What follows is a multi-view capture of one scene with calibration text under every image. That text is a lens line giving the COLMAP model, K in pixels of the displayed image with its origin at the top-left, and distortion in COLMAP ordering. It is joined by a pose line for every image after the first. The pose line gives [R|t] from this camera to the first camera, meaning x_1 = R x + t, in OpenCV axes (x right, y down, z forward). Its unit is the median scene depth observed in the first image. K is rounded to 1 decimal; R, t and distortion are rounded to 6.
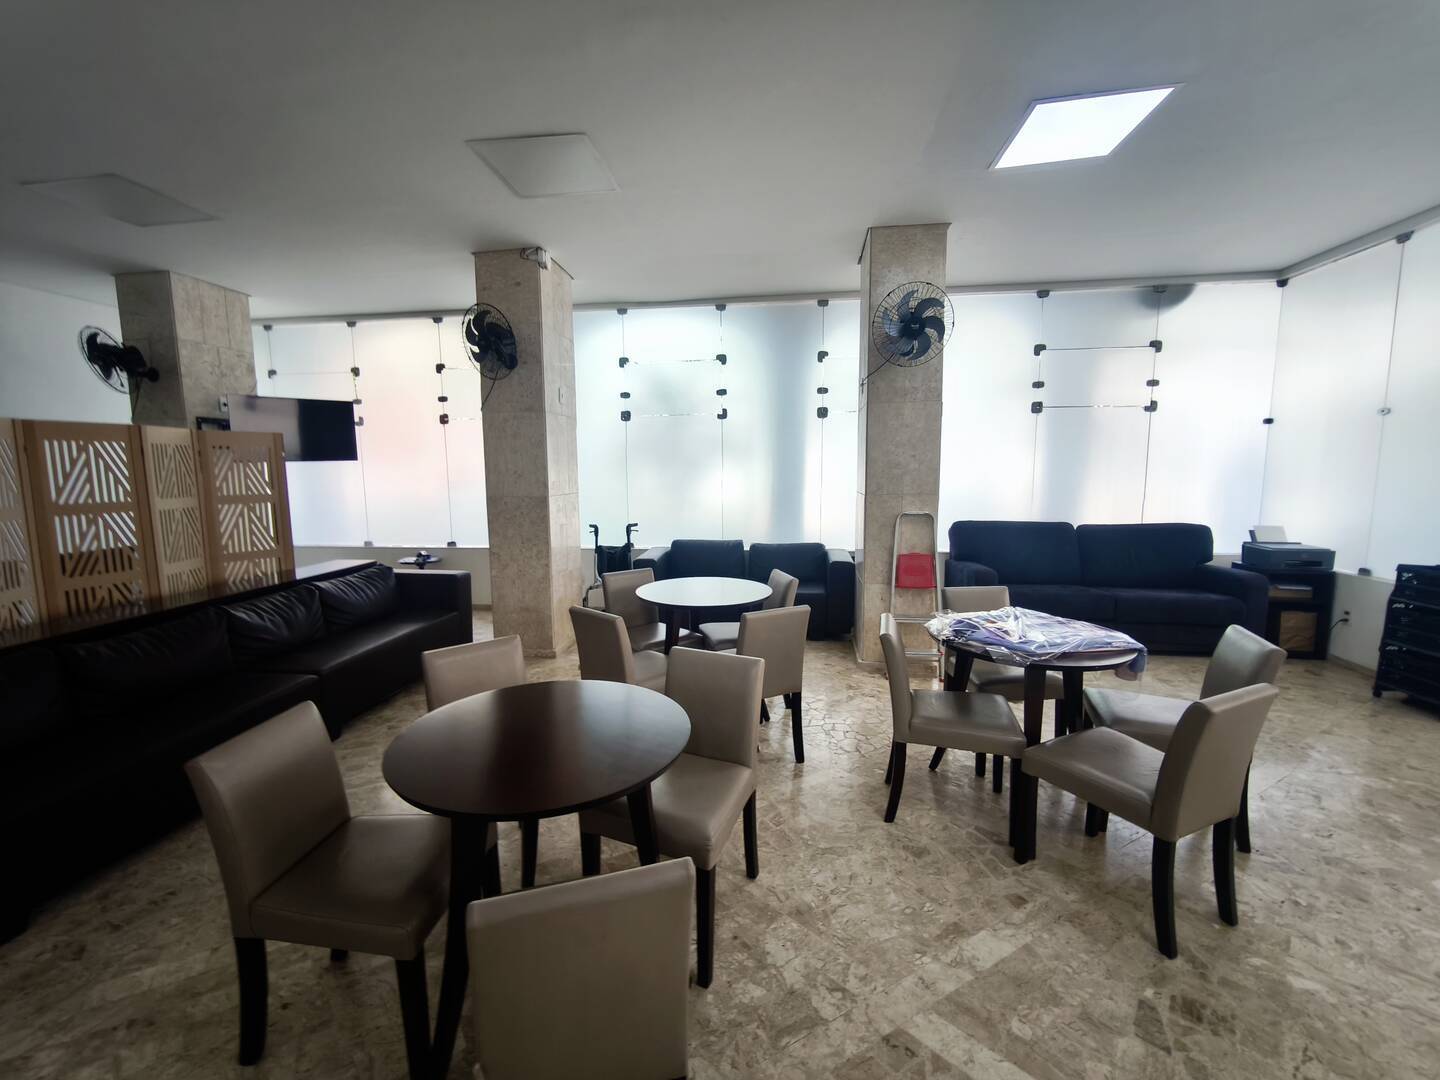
lens RADIAL K [[600.3, 0, 720.2], [0, 600.3, 536.7], [0, 0, 1]] dist [-0.000988, -0.000114]
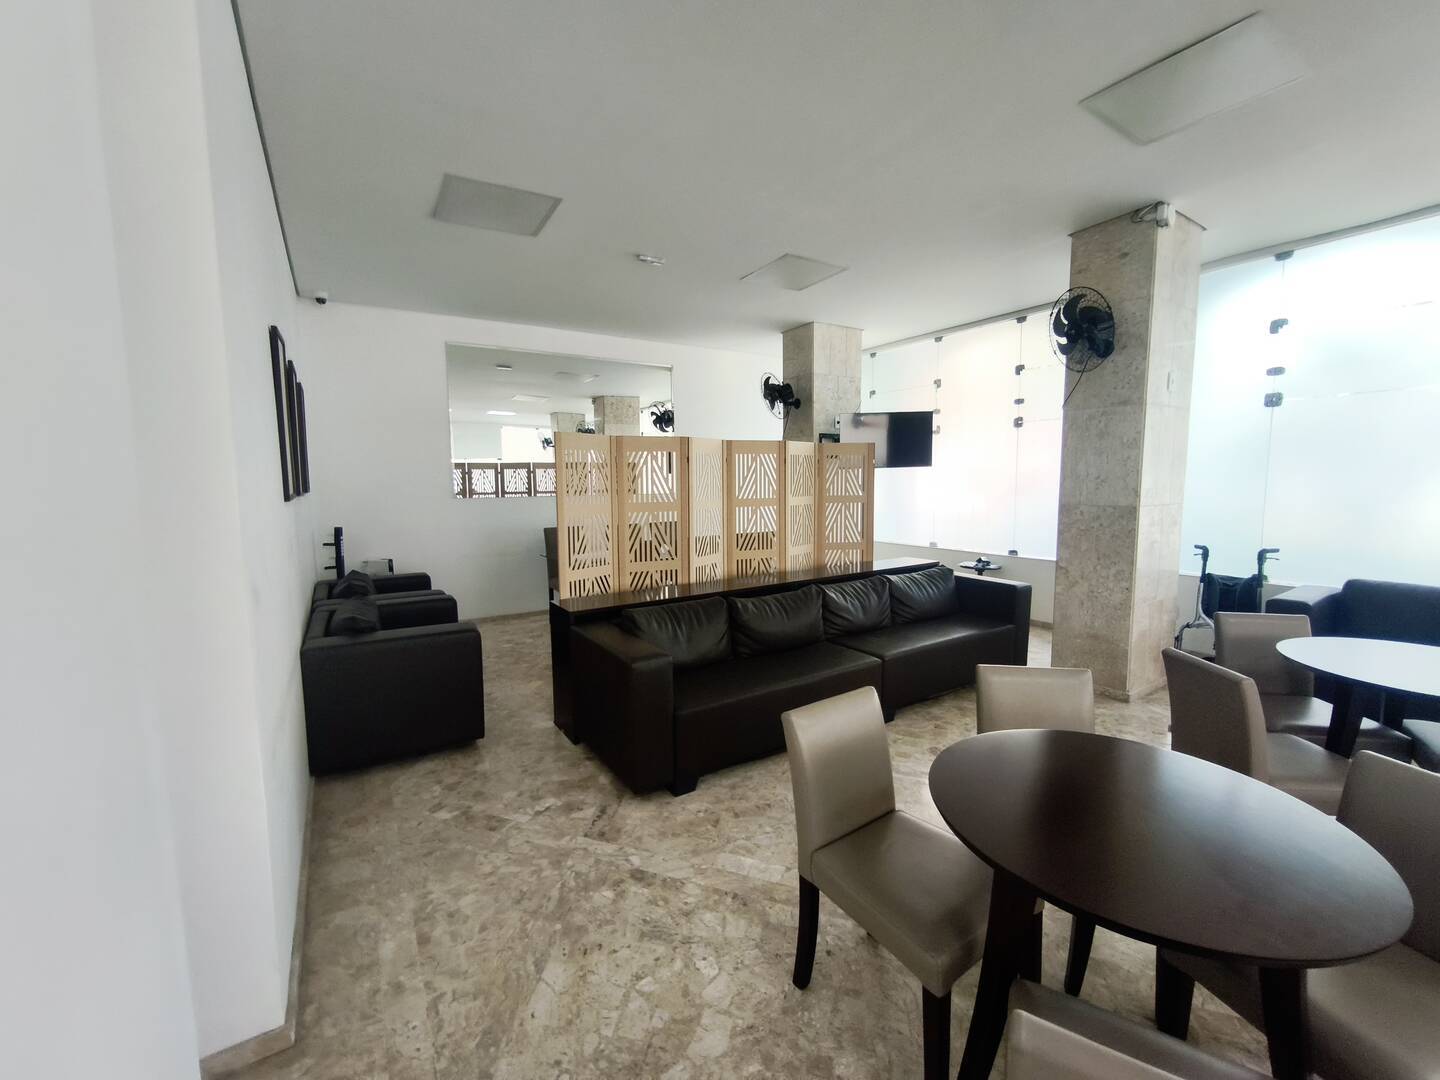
lens RADIAL K [[606.6, 0, 720.0], [0, 606.6, 540.0], [0, 0, 1]] dist [0.003337, 0.000158]
pose [[0.642937, 0.080473, -0.761680, -0.021299], [-0.084595, 0.995842, 0.033805, -0.000990], [0.761233, 0.042700, 0.647071, 0.030767]]
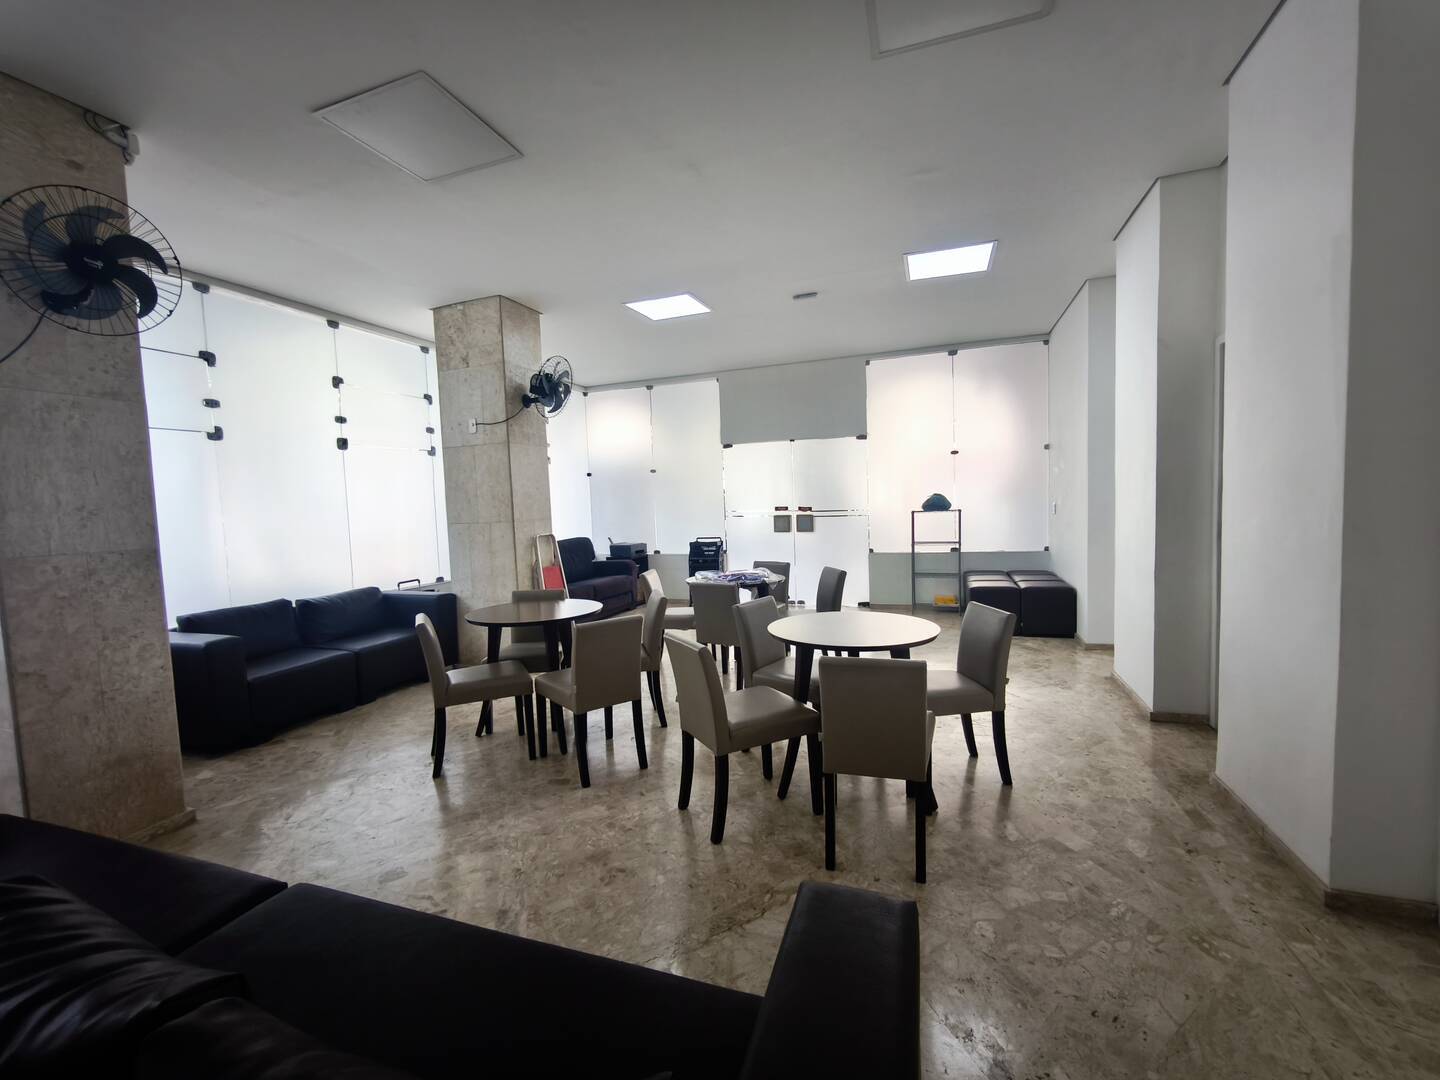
lens RADIAL K [[600.3, 0, 720.2], [0, 600.3, 536.7], [0, 0, 1]] dist [-0.000988, -0.000114]
pose [[0.207250, -0.059120, 0.976500, -0.880511], [0.149027, 0.988431, 0.028213, -0.015306], [-0.966870, 0.139677, 0.213663, 0.410703]]
